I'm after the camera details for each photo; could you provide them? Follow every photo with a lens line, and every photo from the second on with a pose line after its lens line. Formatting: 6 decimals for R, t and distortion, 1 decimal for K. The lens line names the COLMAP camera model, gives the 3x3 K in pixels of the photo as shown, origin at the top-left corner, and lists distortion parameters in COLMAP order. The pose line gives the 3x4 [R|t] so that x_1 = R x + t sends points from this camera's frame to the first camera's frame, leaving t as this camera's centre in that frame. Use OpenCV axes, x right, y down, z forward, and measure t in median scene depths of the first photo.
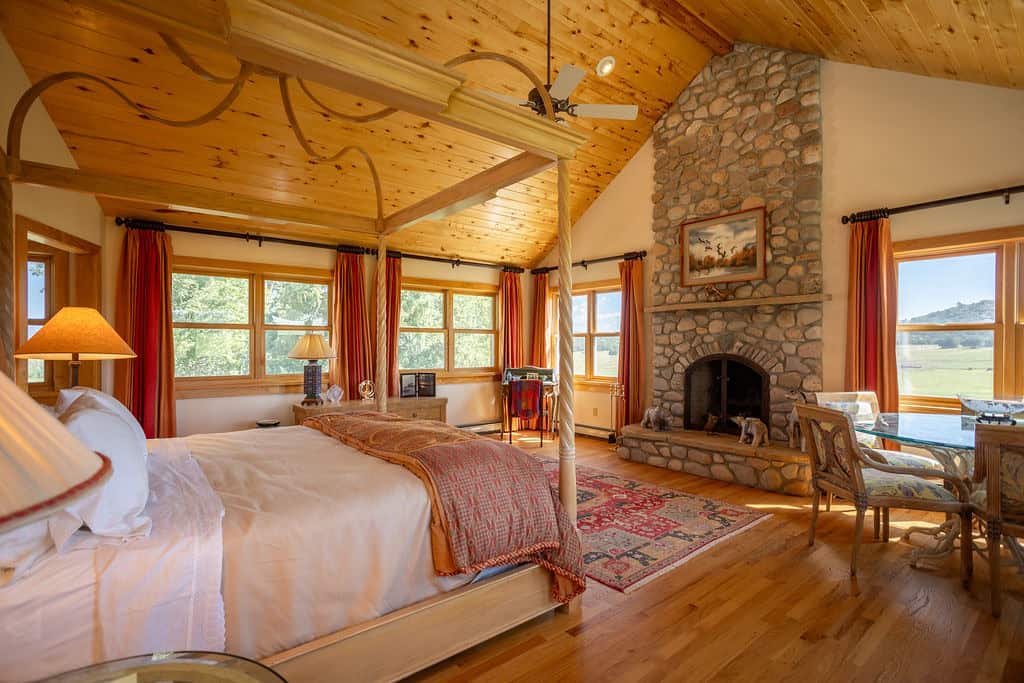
lens RADIAL K [[493.6, 0, 510.9], [0, 493.6, 345.2], [0, 0, 1]] dist [-0.000431, 0.000140]
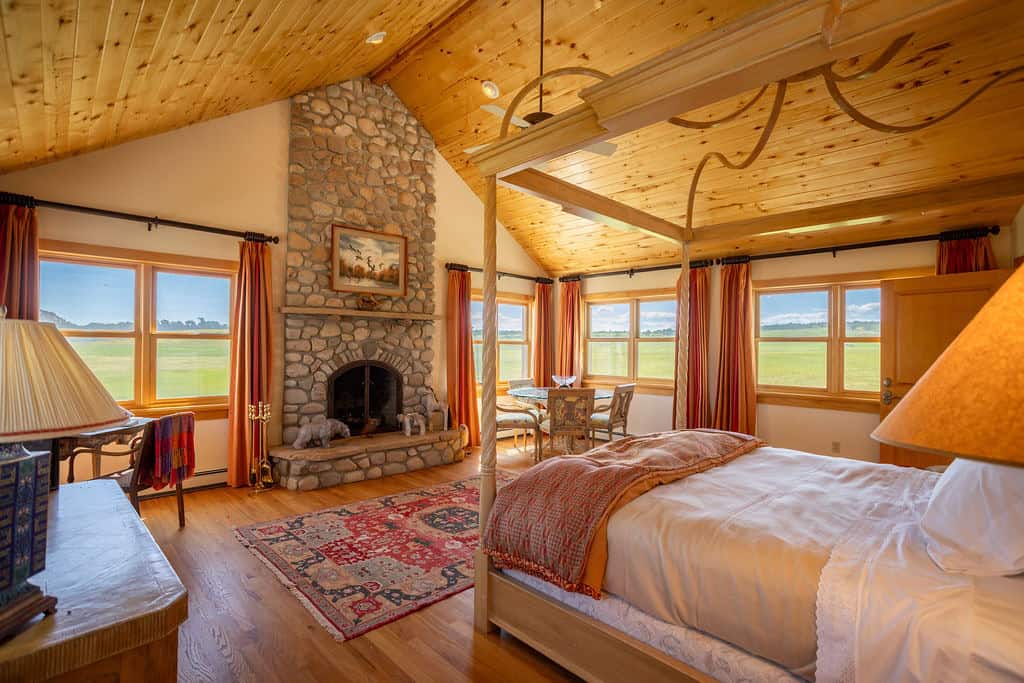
lens RADIAL K [[502.1, 0, 512.0], [0, 502.1, 341.5], [0, 0, 1]] dist [-0.045371, 0.043640]
pose [[-0.085895, 0.009748, 0.996257, -0.702109], [-0.010299, 0.999890, -0.010672, -0.014987], [-0.996251, -0.011178, -0.085785, 0.815274]]
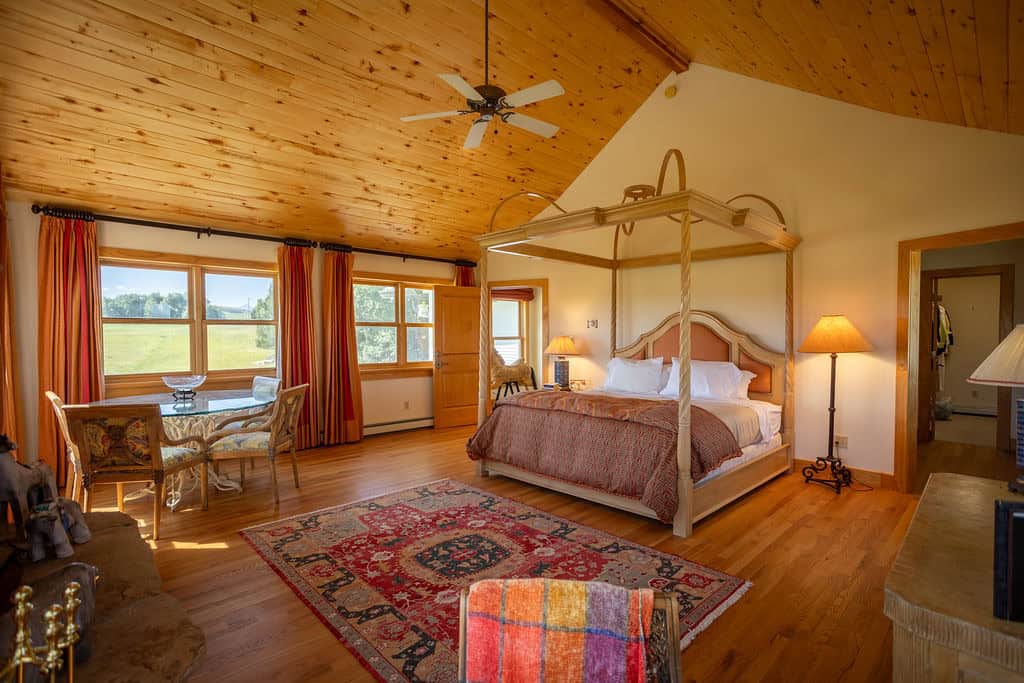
lens RADIAL K [[485.3, 0, 524.6], [0, 485.3, 345.2], [0, 0, 1]] dist [-0.015031, 0.000254]
pose [[-0.994545, -0.000095, -0.104313, 0.073015], [-0.002980, 0.999617, 0.027511, -0.018135], [0.104270, 0.027671, -0.994164, 1.424032]]
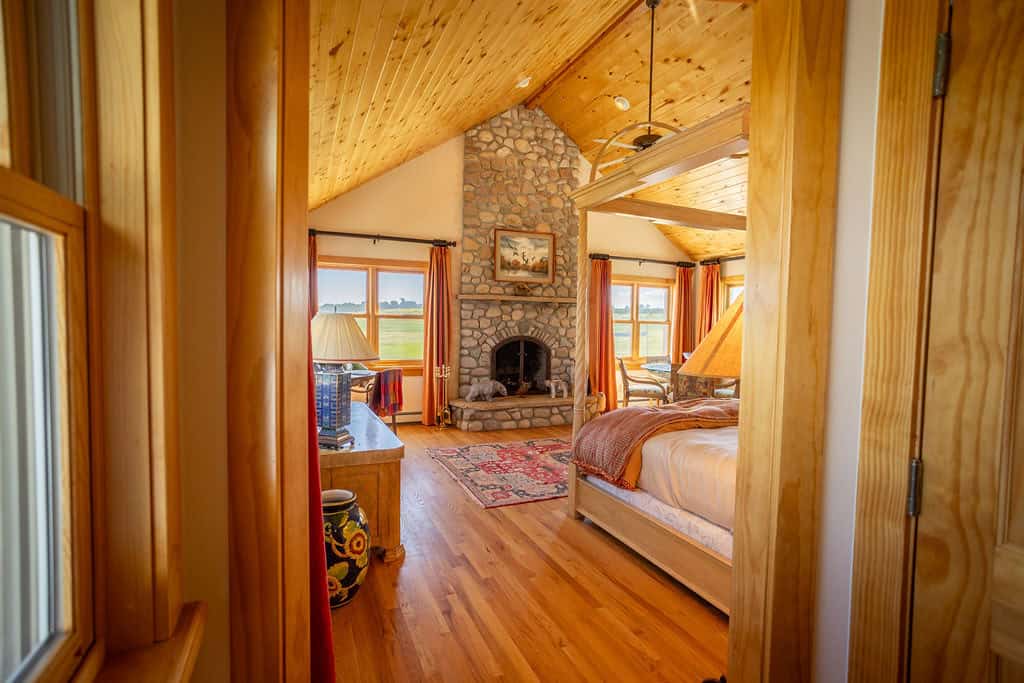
lens RADIAL K [[509.0, 0, 506.4], [0, 509.0, 340.8], [0, 0, 1]] dist [-0.003180, 0.000356]
pose [[0.269236, -0.029460, 0.962623, -0.941522], [-0.018093, 0.999201, 0.035640, -0.017945], [-0.962904, -0.027012, 0.268488, 0.700171]]
